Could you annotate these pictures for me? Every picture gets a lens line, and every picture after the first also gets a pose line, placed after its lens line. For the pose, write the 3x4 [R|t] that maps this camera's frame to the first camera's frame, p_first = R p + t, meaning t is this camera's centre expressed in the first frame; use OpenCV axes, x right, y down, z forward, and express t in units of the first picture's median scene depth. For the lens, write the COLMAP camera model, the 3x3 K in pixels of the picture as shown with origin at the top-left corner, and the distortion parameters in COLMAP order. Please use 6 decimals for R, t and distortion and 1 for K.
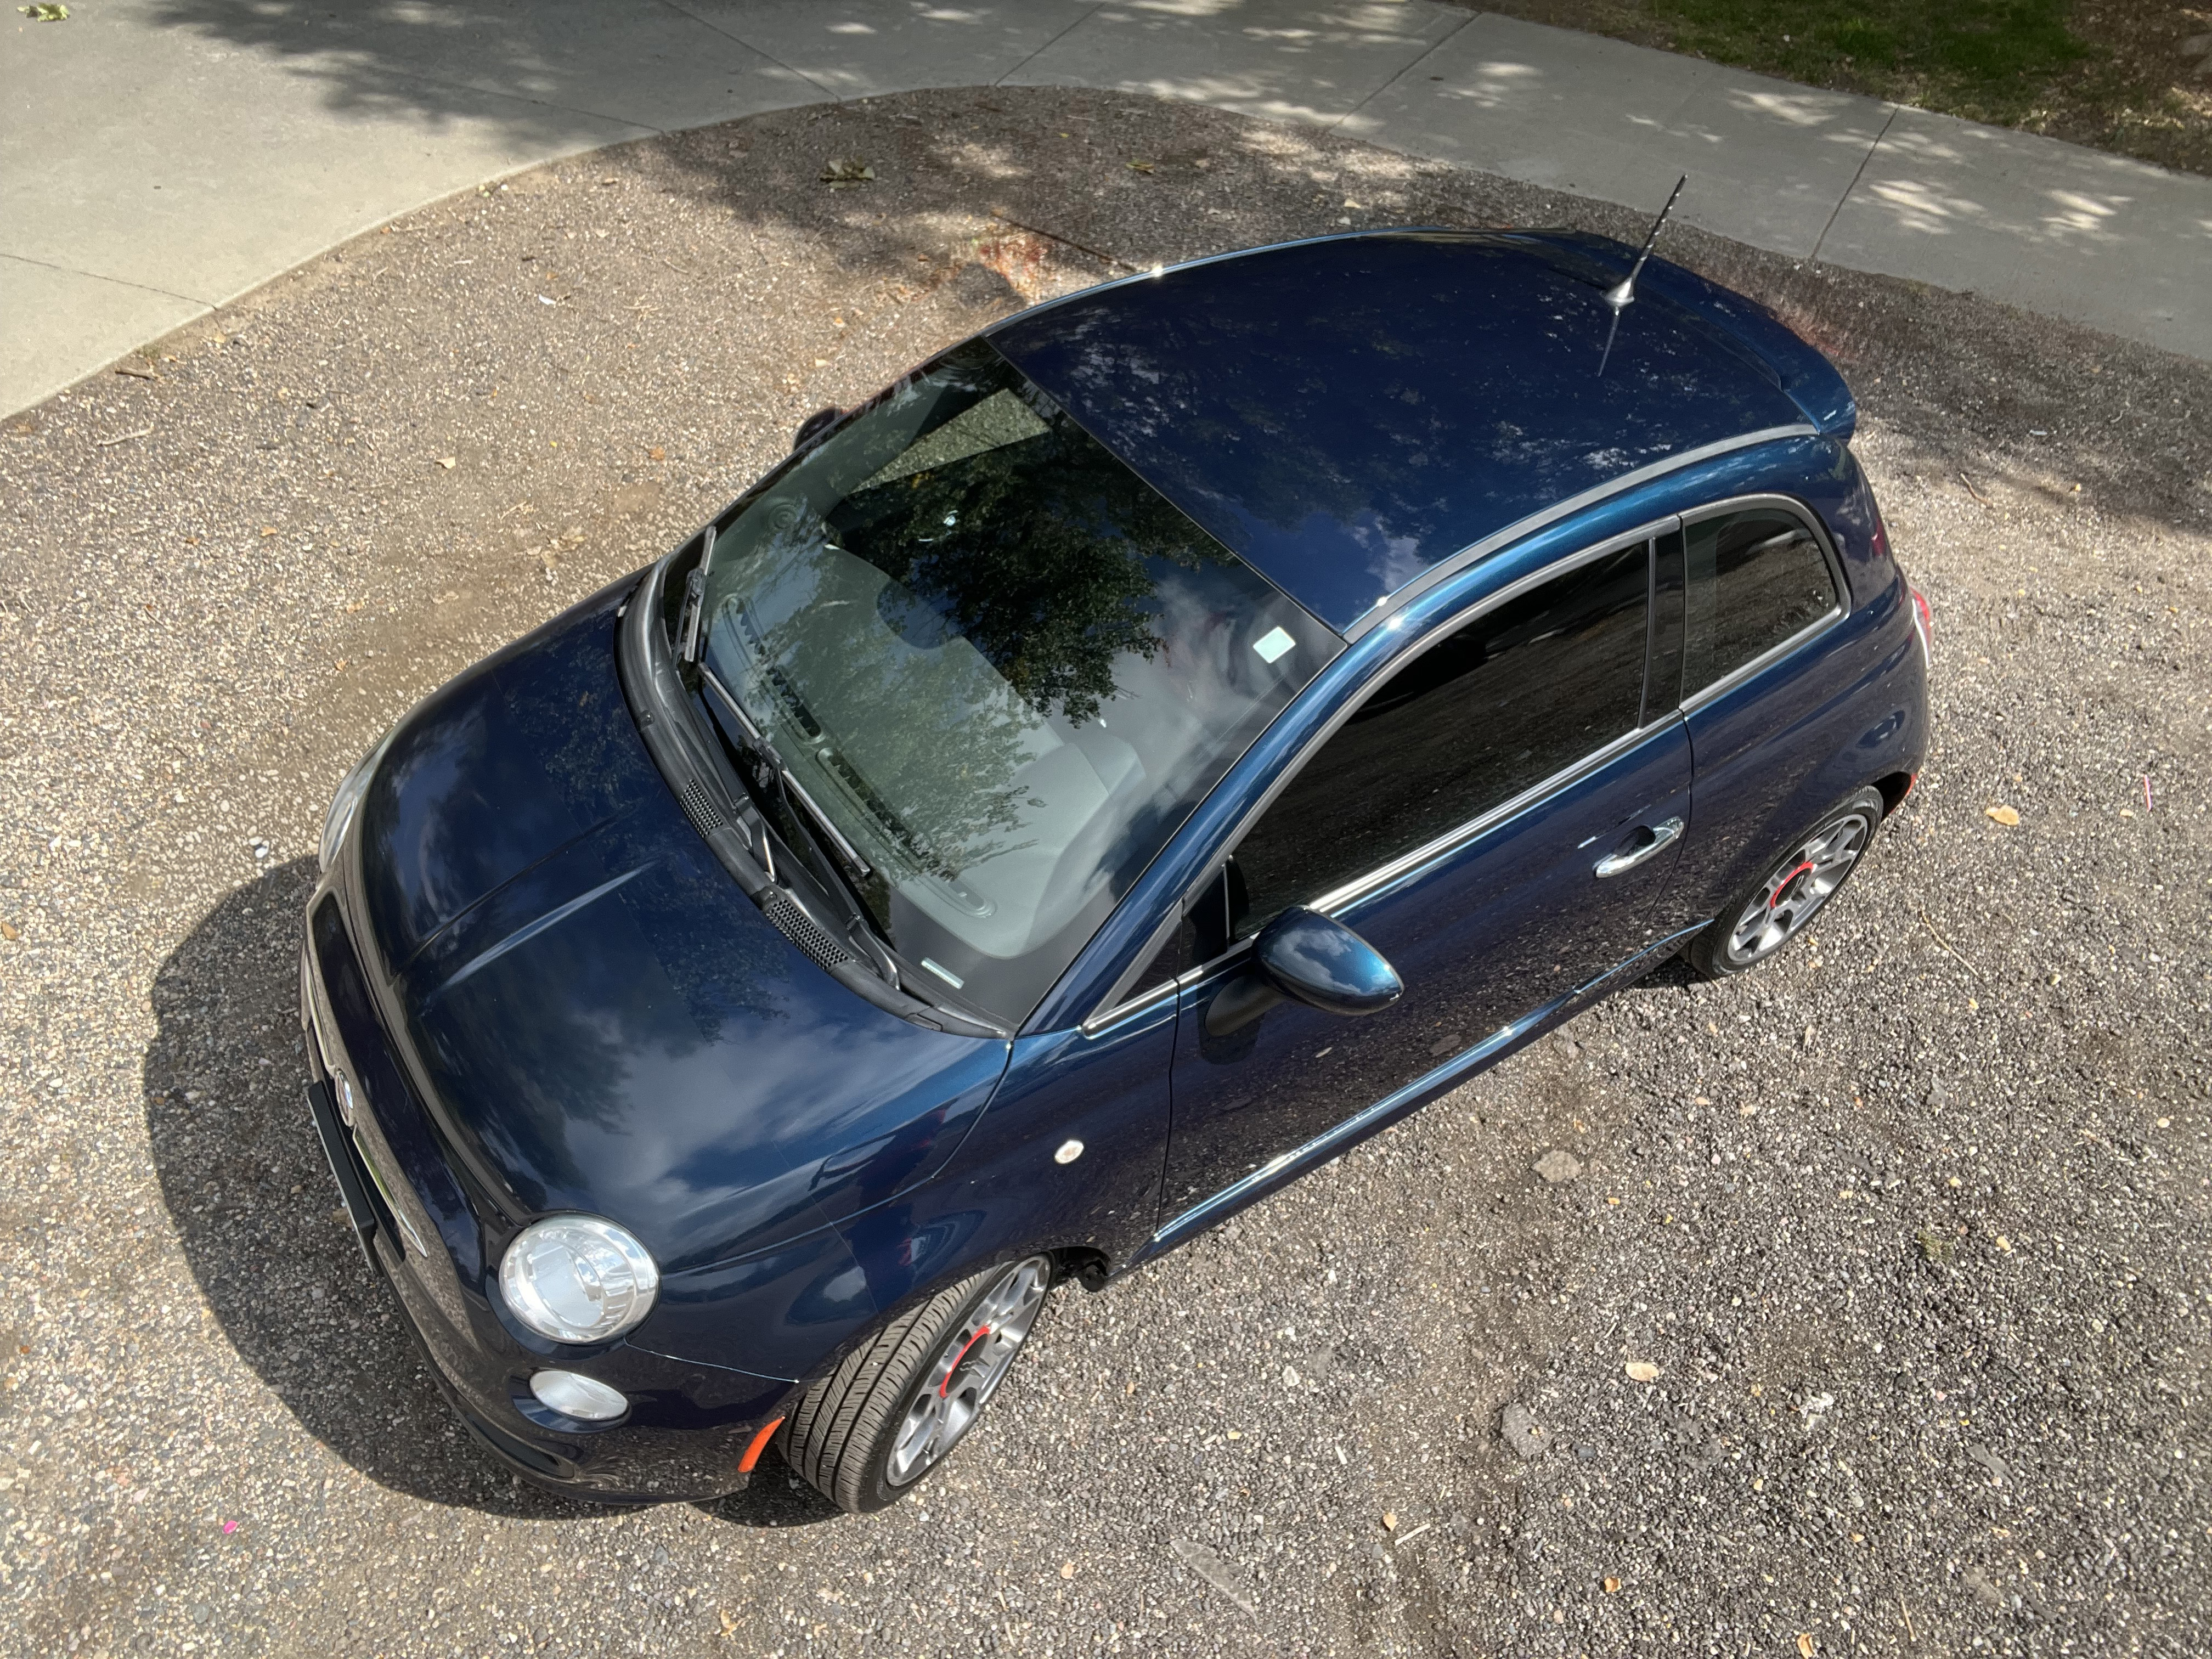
lens RADIAL K [[1449.2, 0, 1106.0], [0, 1449.2, 829.5], [0, 0, 1]] dist [0.005772, 0.000381]
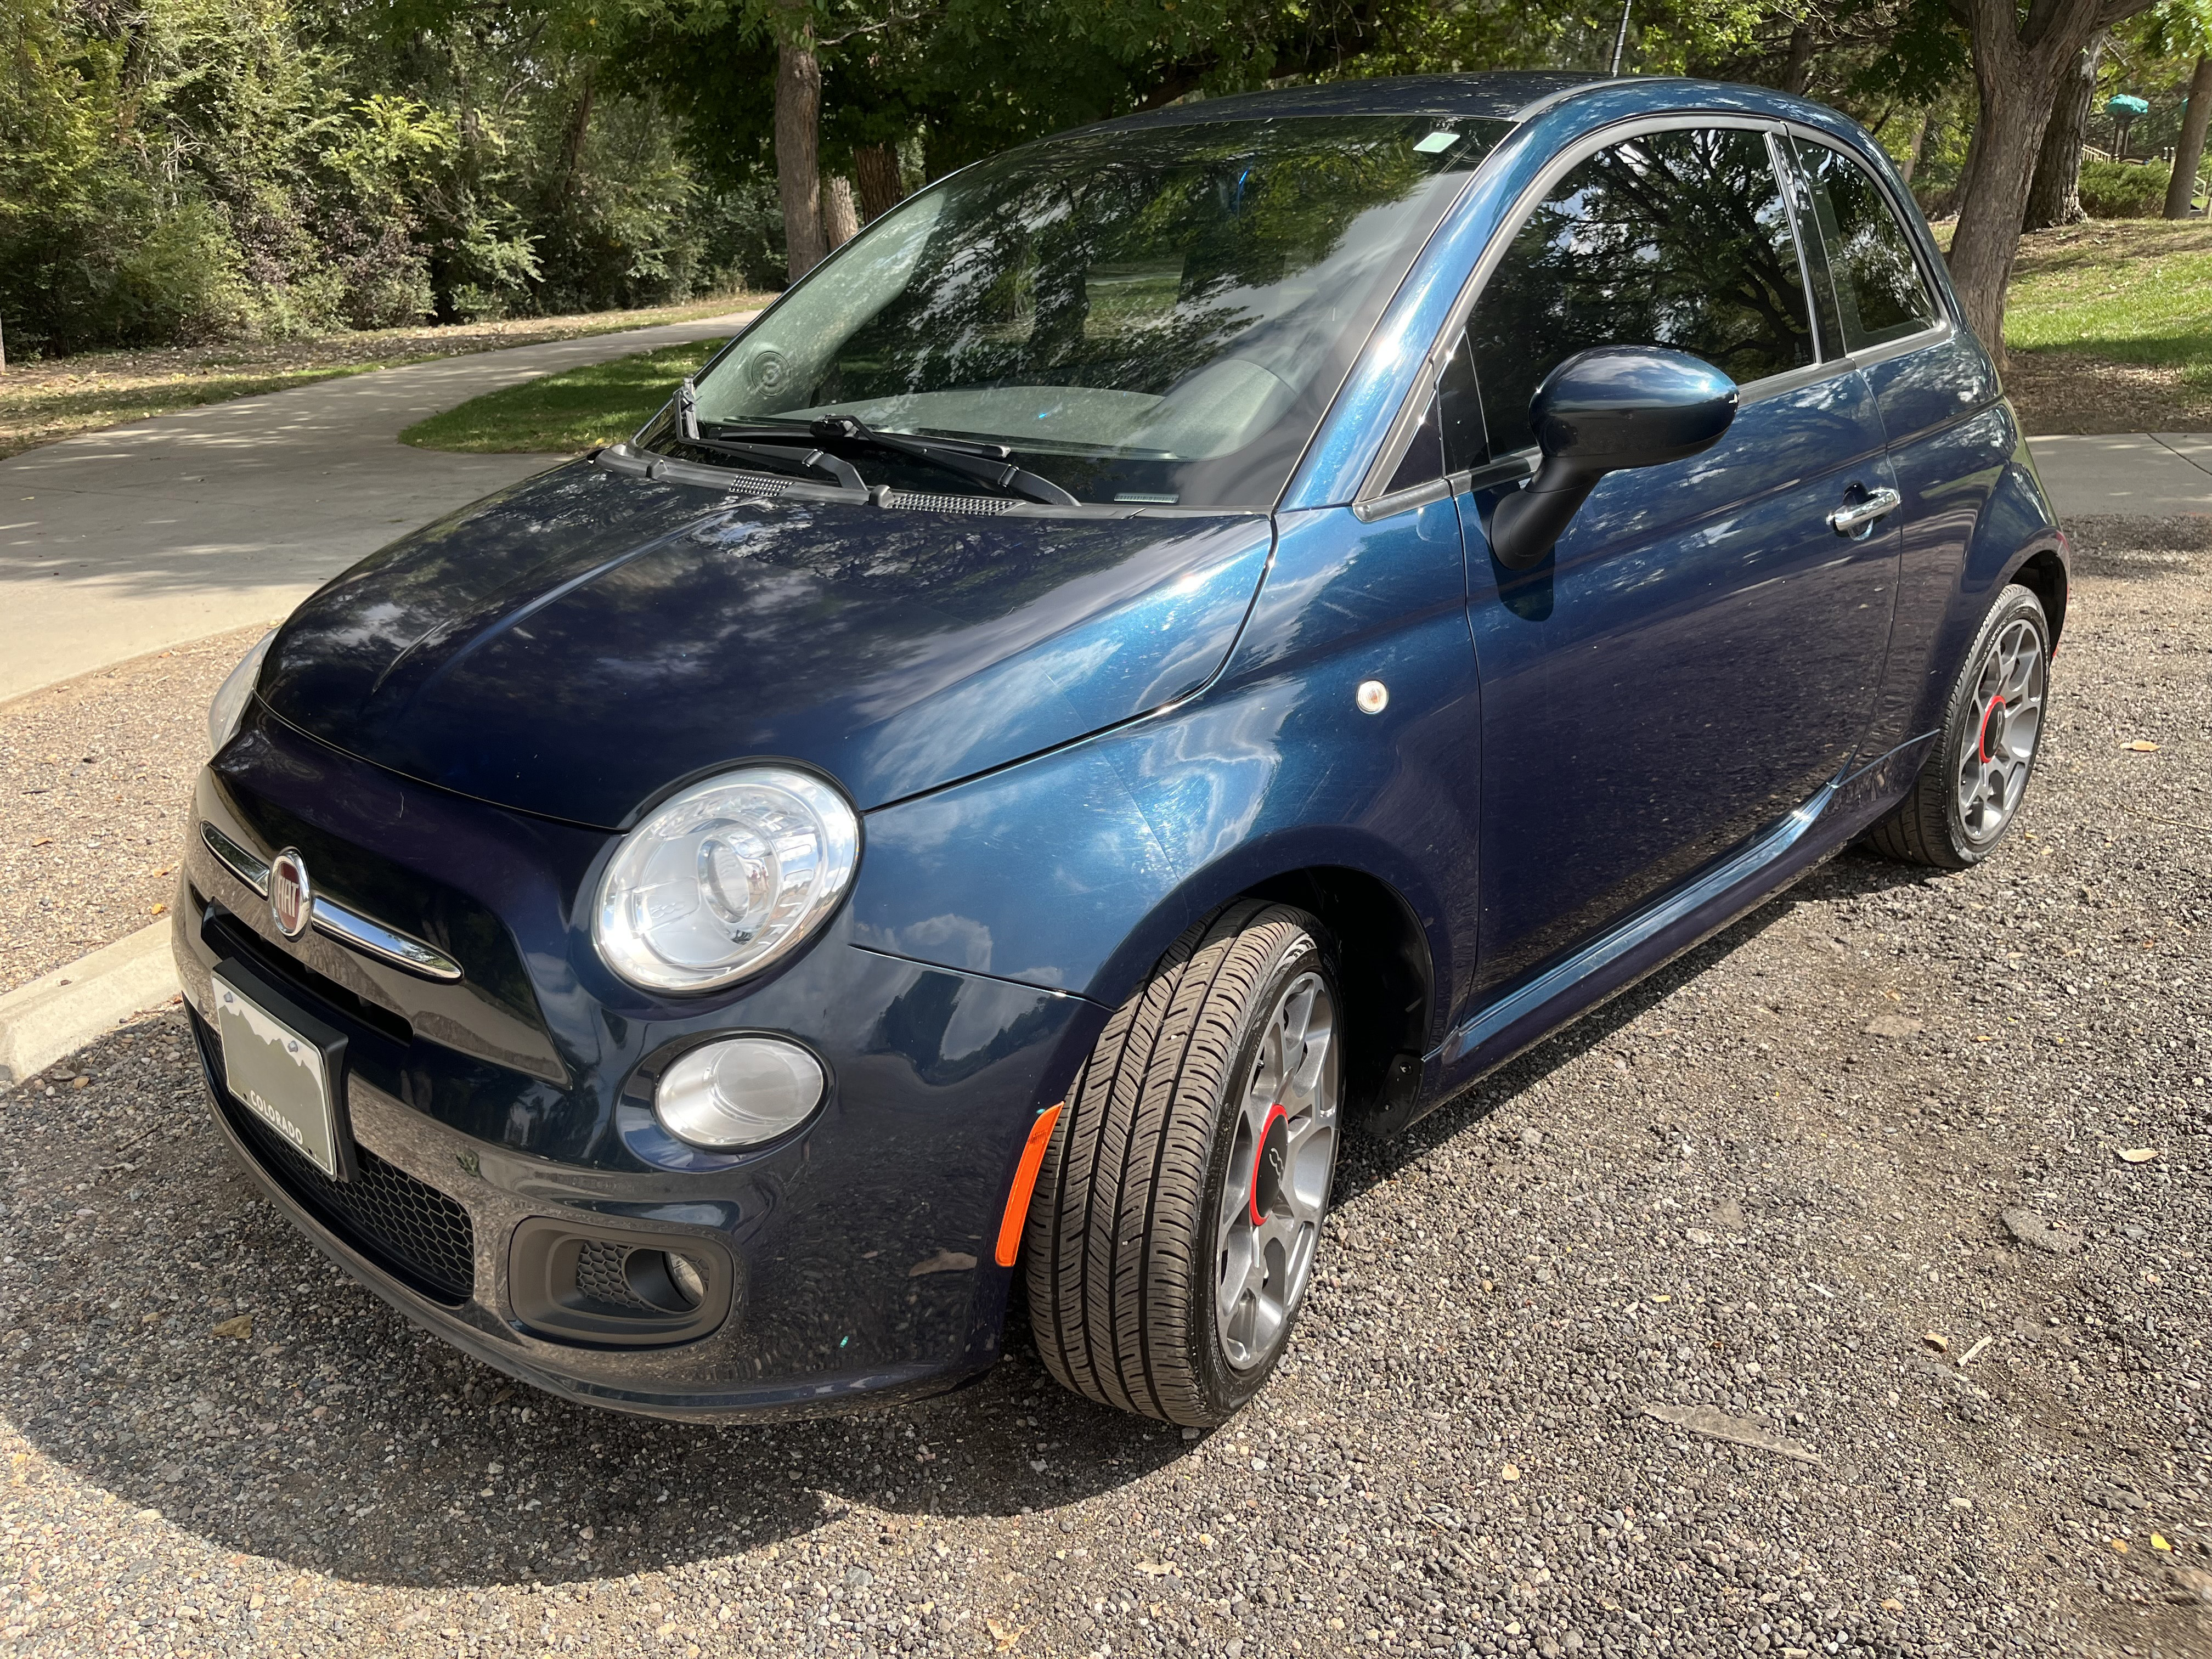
lens RADIAL K [[1628.7, 0, 1133.1], [0, 1628.7, 829.6], [0, 0, 1]] dist [0.040979, -0.061171]
pose [[0.973647, -0.177809, 0.142810, -0.228145], [0.219313, 0.901755, -0.372477, 0.475732], [-0.062550, 0.393981, 0.916988, 0.255758]]
